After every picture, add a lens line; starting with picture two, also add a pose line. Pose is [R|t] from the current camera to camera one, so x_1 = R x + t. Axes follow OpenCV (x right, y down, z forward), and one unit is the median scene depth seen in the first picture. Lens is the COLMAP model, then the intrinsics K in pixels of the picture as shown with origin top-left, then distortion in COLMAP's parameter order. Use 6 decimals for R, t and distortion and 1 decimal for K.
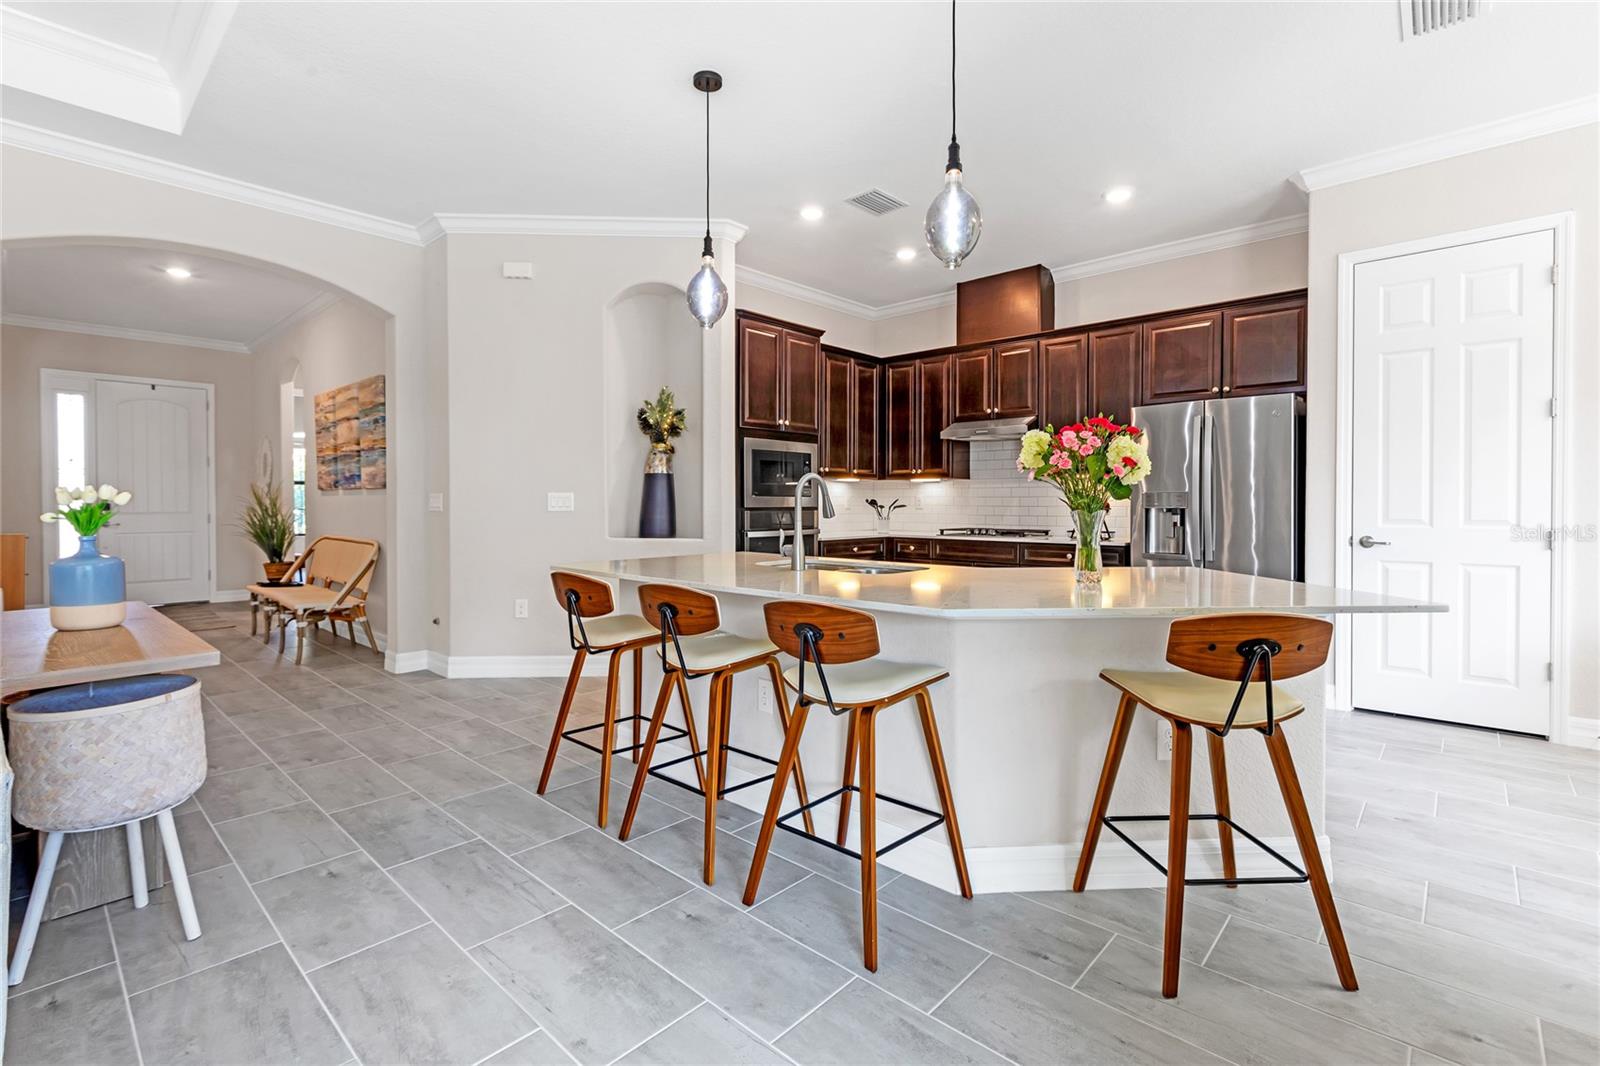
lens RADIAL K [[725.5, 0, 801.3], [0, 725.5, 507.8], [0, 0, 1]] dist [0.028356, 0.000043]
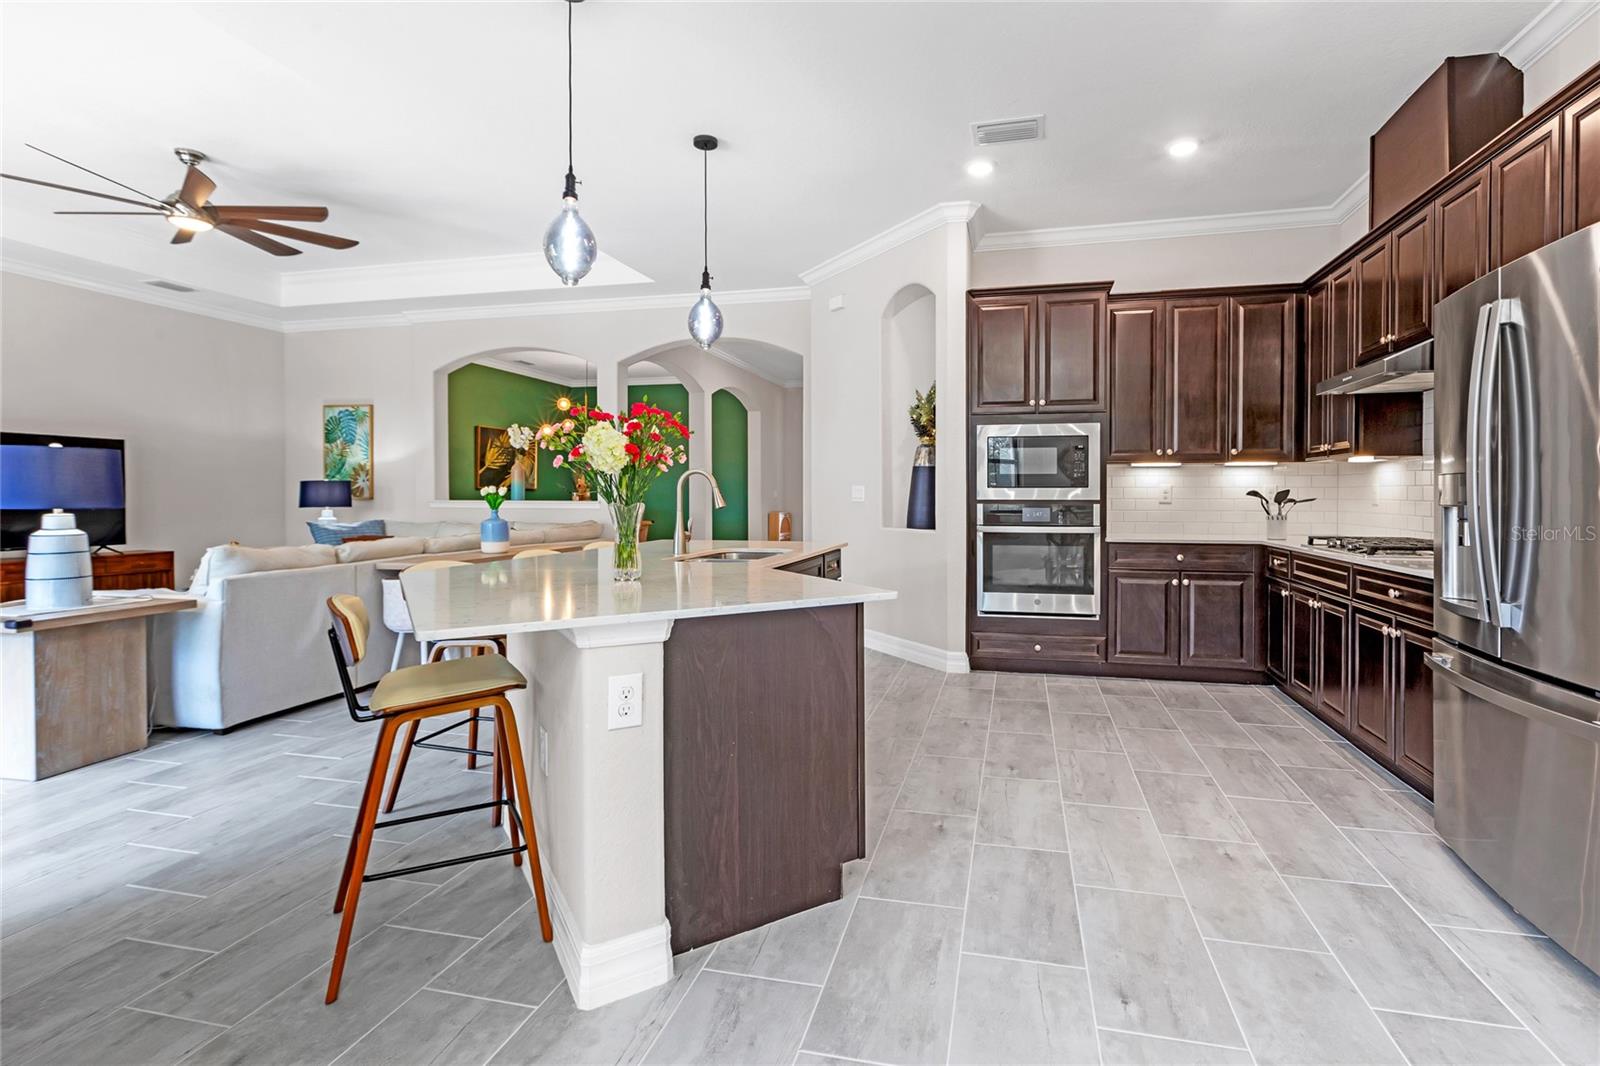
lens RADIAL K [[737.0, 0, 857.6], [0, 737.0, 502.3], [0, 0, 1]] dist [0.001290, -0.001084]
pose [[0.504494, 0.010798, -0.863348, 0.664964], [-0.004650, 0.999941, 0.009789, -0.005814], [0.863403, -0.000924, 0.504514, 0.384515]]
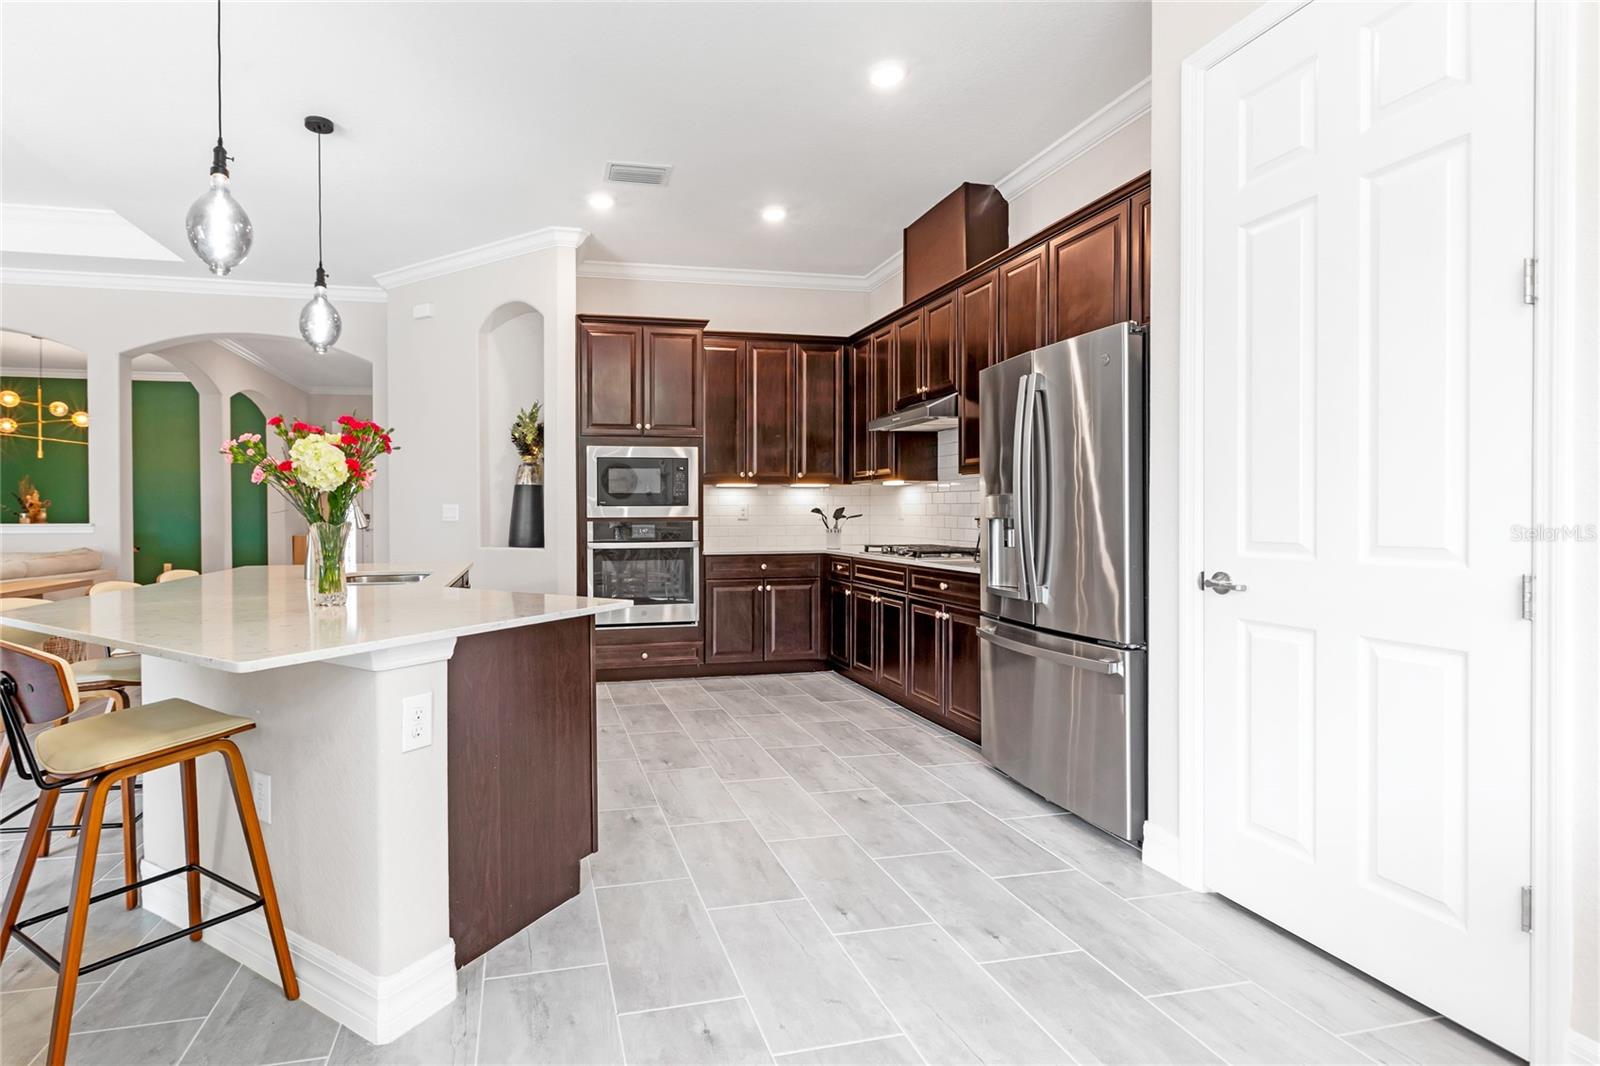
lens RADIAL K [[748.7, 0, 695.5], [0, 748.7, 521.7], [0, 0, 1]] dist [0.000314, 0.000724]
pose [[0.812627, 0.004423, -0.582768, 0.621898], [0.001174, 0.999957, 0.009227, -0.004356], [0.582784, -0.008182, 0.812586, 0.269717]]
